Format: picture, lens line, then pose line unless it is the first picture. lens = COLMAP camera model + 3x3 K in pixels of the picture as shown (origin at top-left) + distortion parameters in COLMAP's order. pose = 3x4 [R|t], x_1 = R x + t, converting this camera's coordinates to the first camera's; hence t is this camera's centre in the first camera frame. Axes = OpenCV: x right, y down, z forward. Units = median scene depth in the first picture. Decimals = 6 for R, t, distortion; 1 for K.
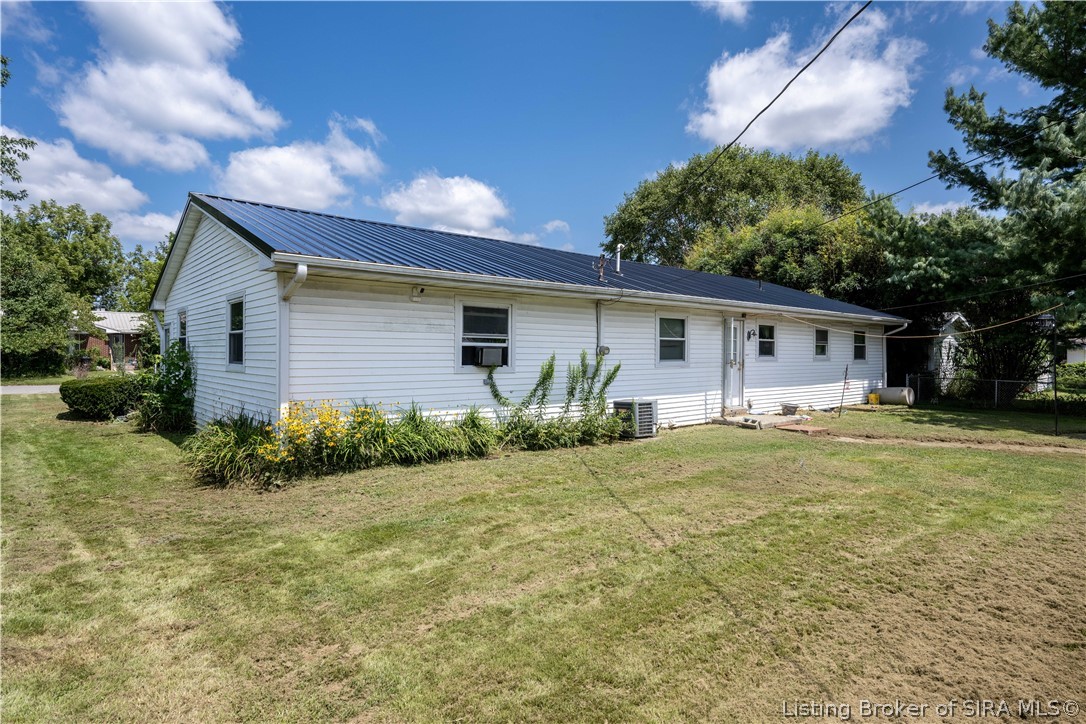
lens RADIAL K [[595.2, 0, 543.0], [0, 595.2, 362.0], [0, 0, 1]] dist [-0.004604, -0.000102]
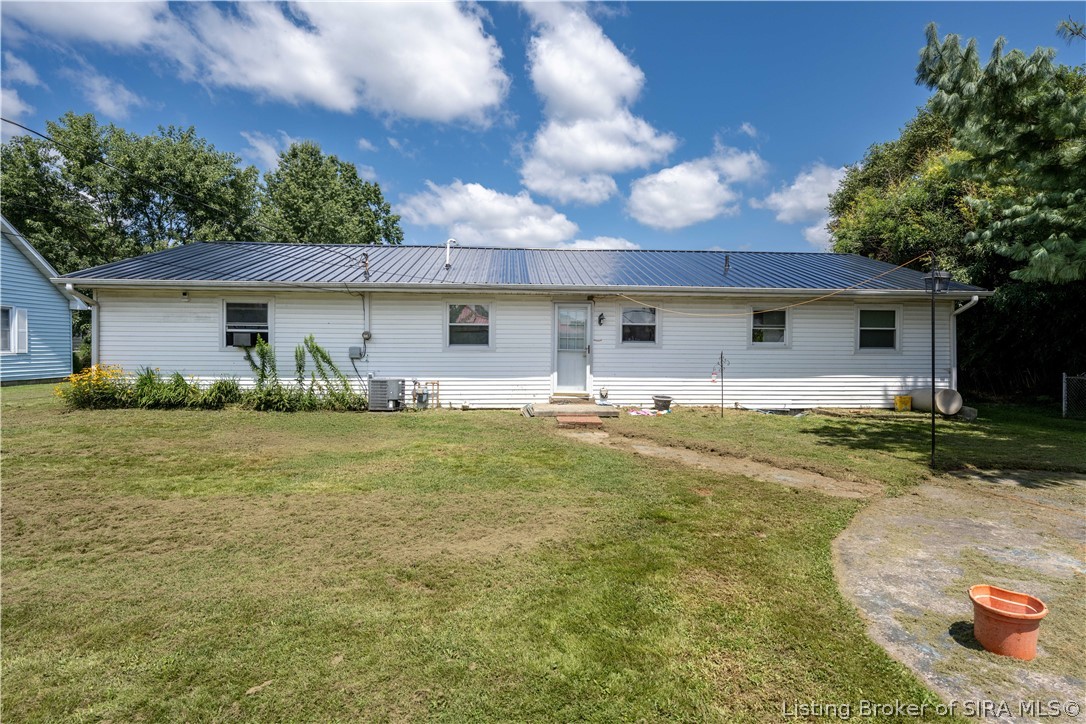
lens RADIAL K [[554.7, 0, 543.0], [0, 554.7, 362.0], [0, 0, 1]] dist [0.001901, 0.000482]
pose [[0.794373, 0.016890, -0.607196, 0.923361], [-0.011946, 0.999854, 0.012185, 0.014302], [0.607313, -0.002426, 0.794459, 0.308227]]
